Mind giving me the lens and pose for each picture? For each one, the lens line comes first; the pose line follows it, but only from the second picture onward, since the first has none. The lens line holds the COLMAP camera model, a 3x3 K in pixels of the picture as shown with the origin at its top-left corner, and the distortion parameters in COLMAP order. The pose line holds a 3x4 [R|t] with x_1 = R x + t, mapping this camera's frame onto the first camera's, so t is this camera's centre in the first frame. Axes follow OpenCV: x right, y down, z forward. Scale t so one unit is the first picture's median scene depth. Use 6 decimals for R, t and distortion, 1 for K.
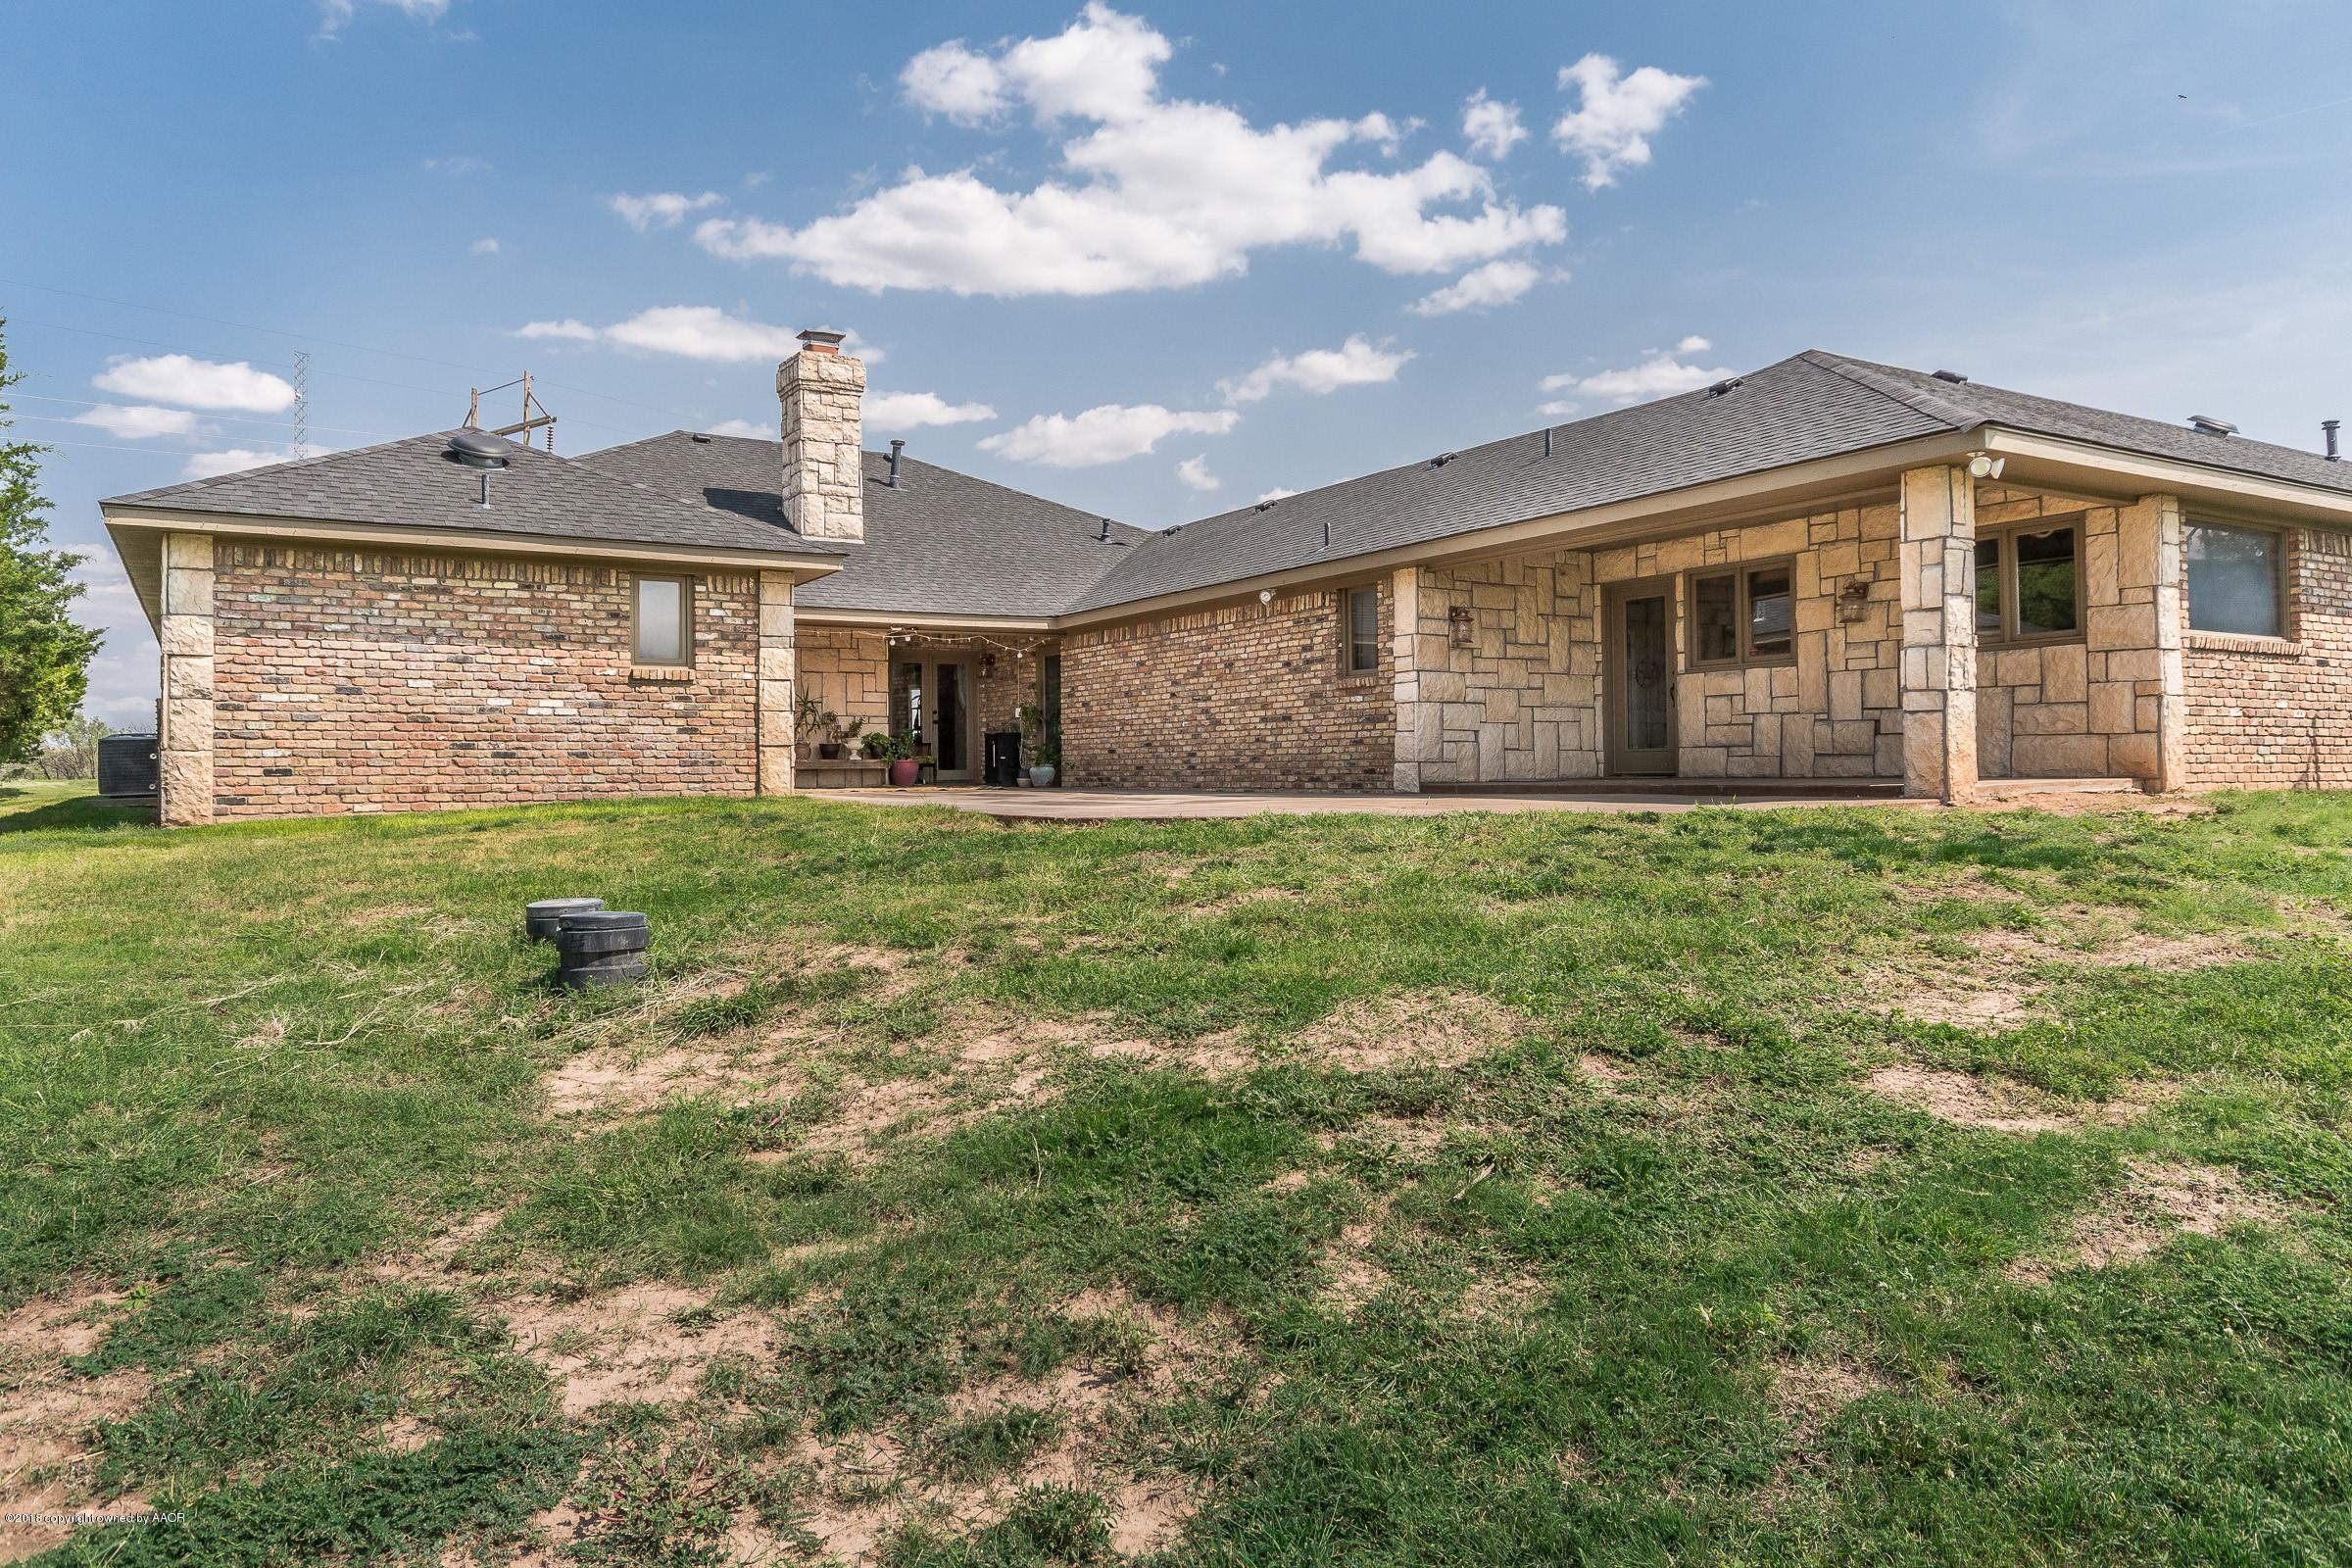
lens RADIAL K [[1479.8, 0, 1172.3], [0, 1479.8, 769.8], [0, 0, 1]] dist [-0.002430, 0.010961]
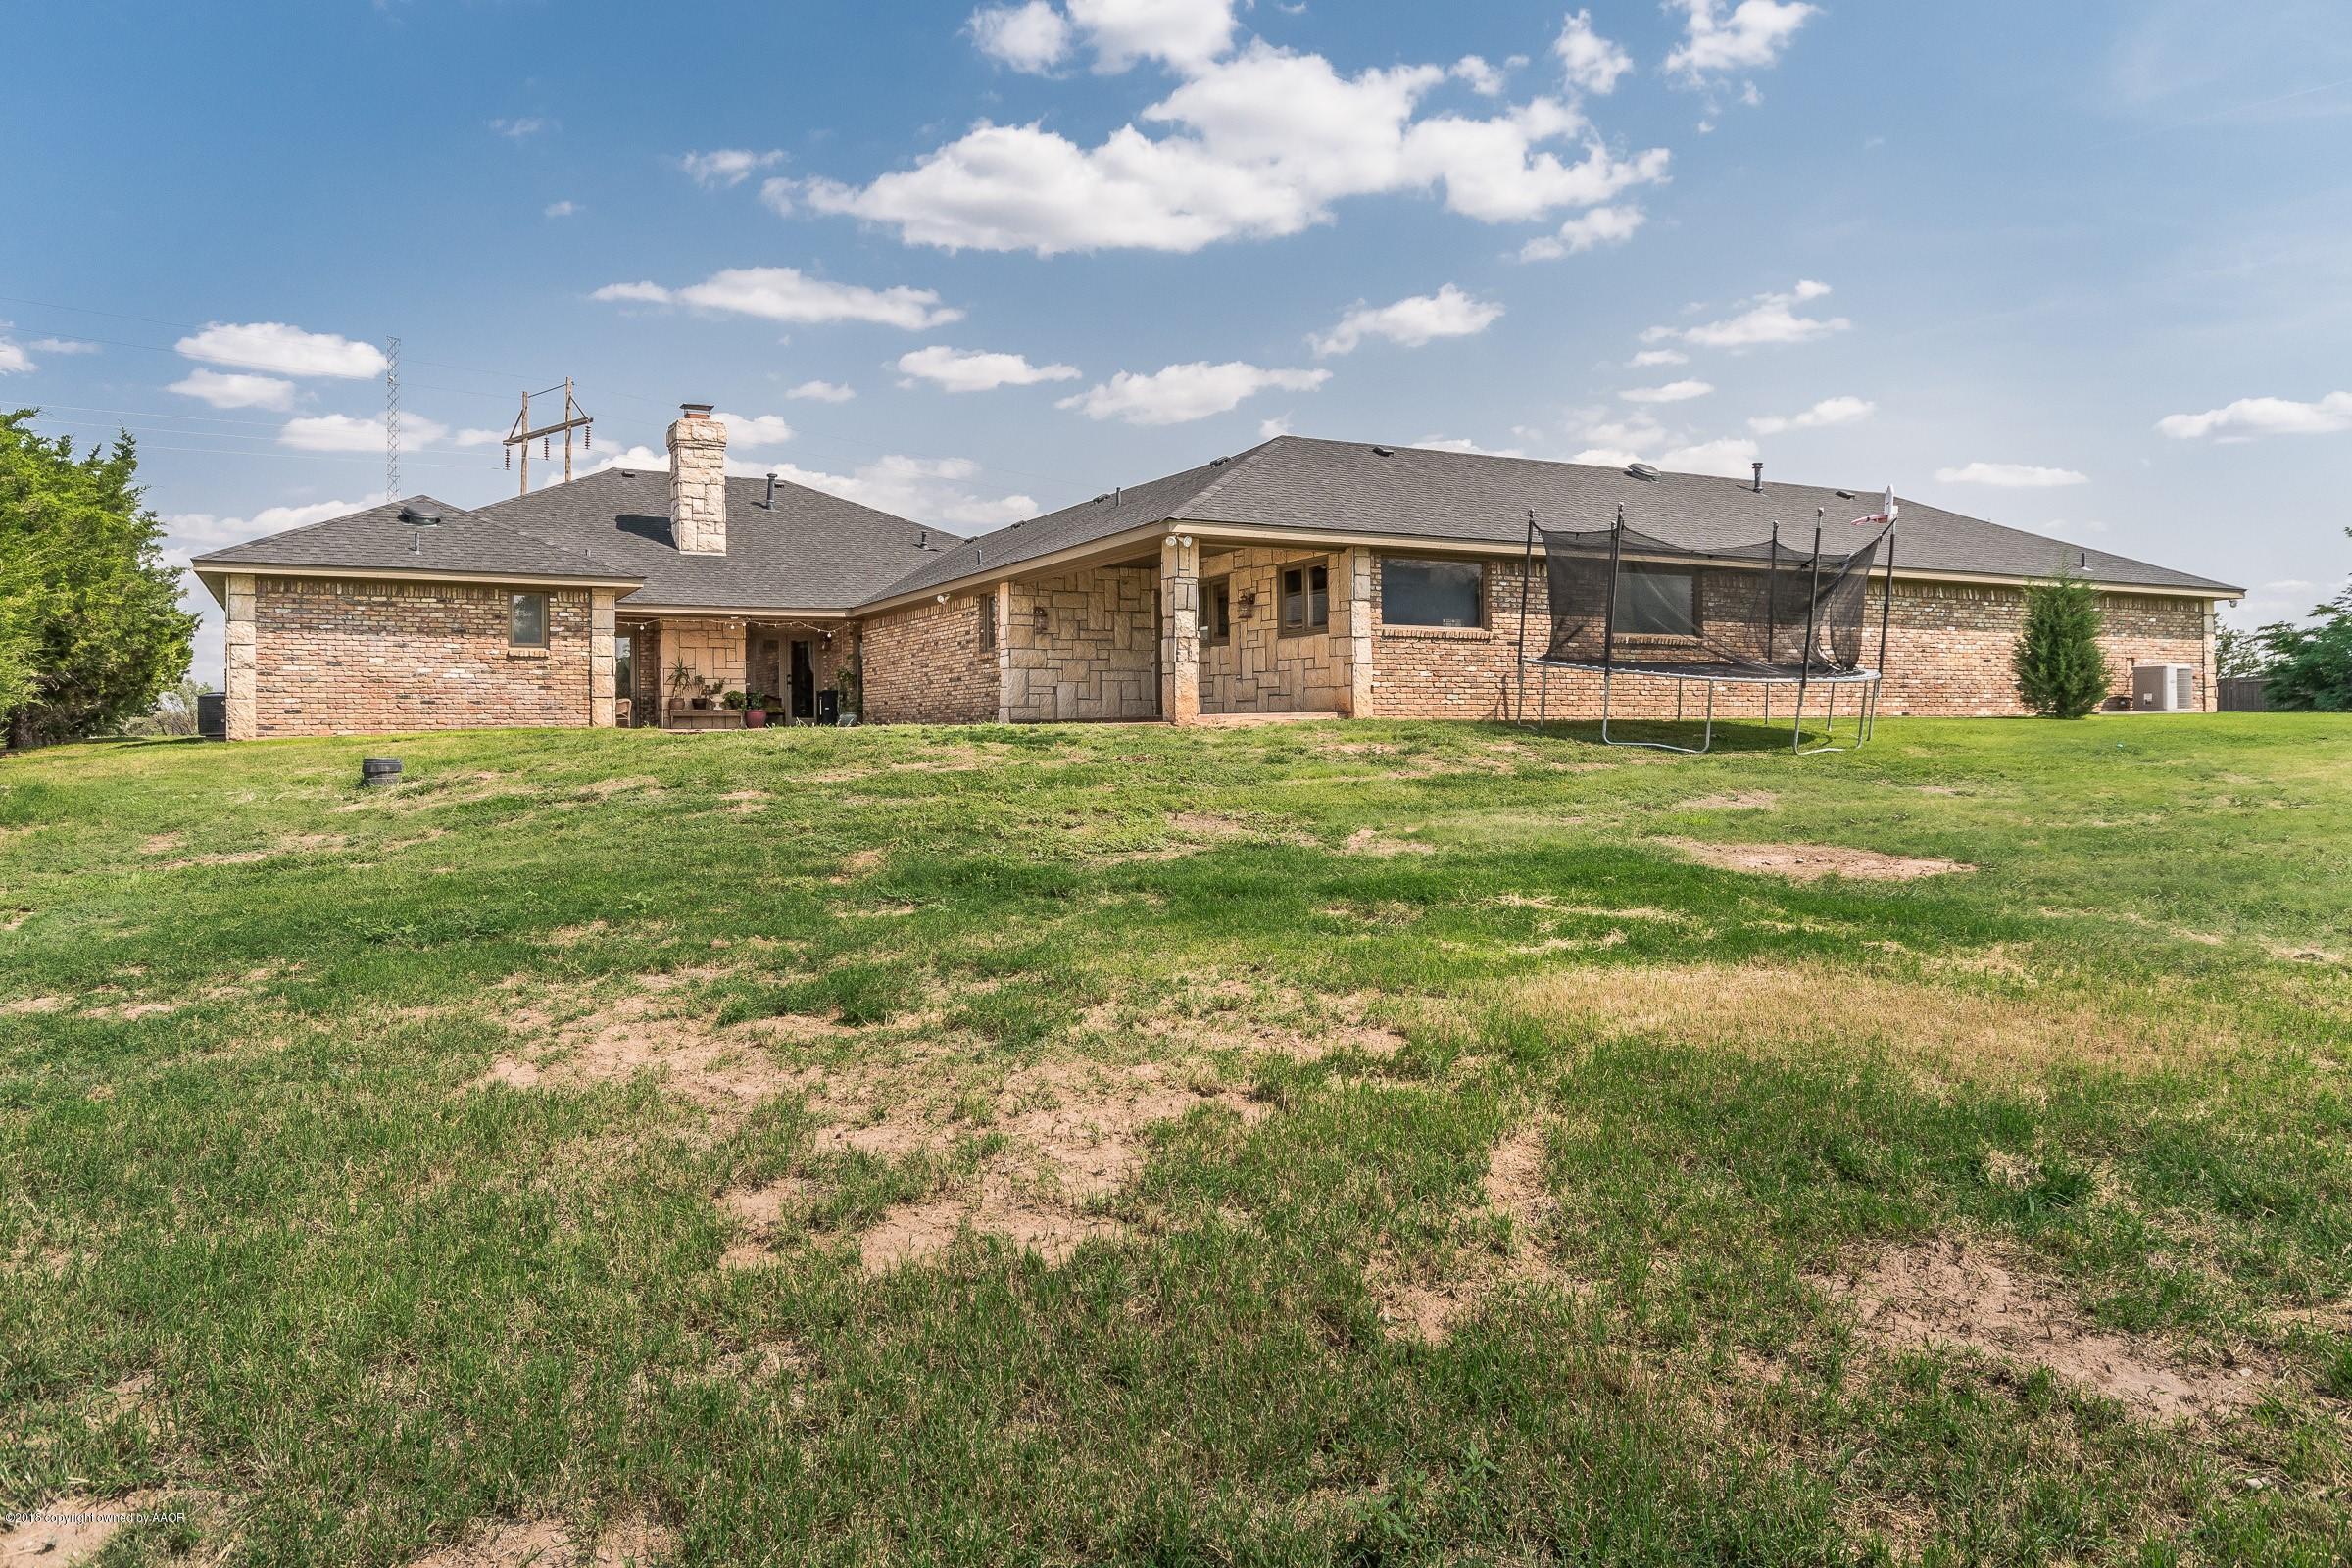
lens RADIAL K [[1478.3, 0, 1145.4], [0, 1478.3, 738.2], [0, 0, 1]] dist [0.033554, -0.001148]
pose [[0.998007, -0.000628, -0.063093, 0.391000], [0.000882, 0.999992, 0.004009, 0.020863], [0.063090, -0.004057, 0.998000, -0.530882]]
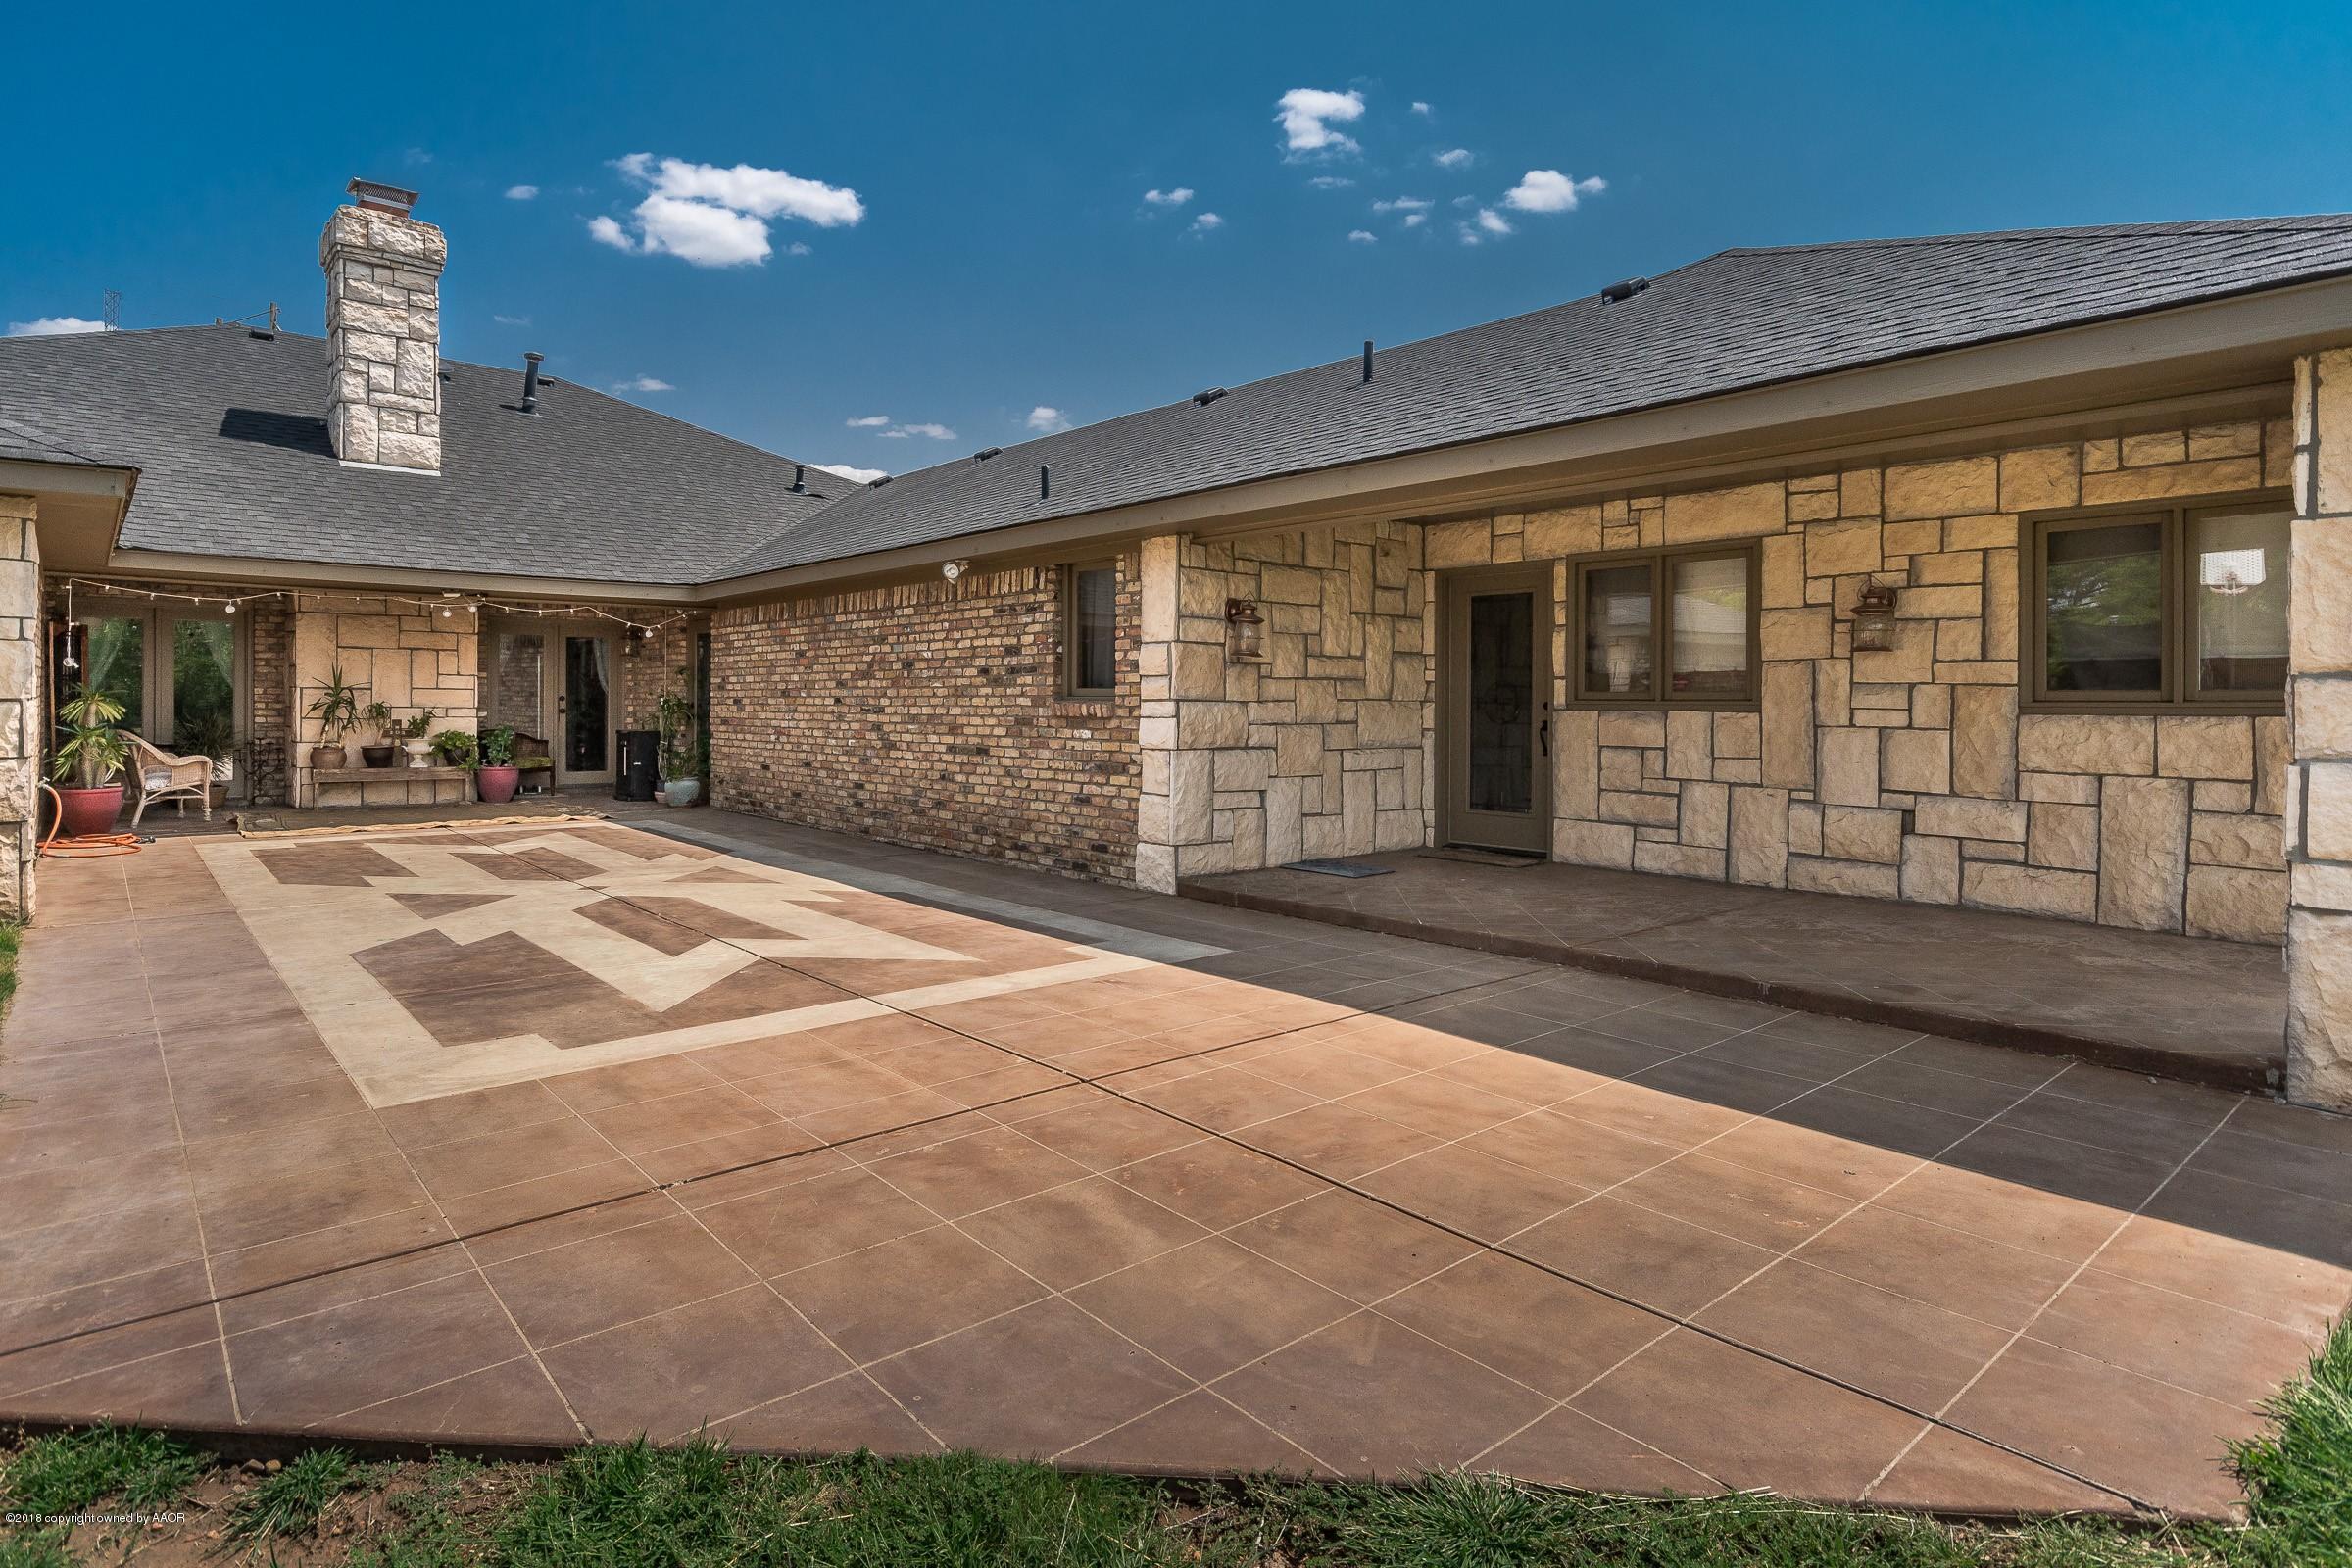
lens RADIAL K [[1234.5, 0, 1156.3], [0, 1234.5, 728.0], [0, 0, 1]] dist [0.000956, -0.001468]
pose [[0.986882, 0.015668, 0.160684, 0.070254], [-0.018520, 0.999696, 0.016265, -0.060873], [-0.160380, -0.019028, 0.986872, 0.463689]]
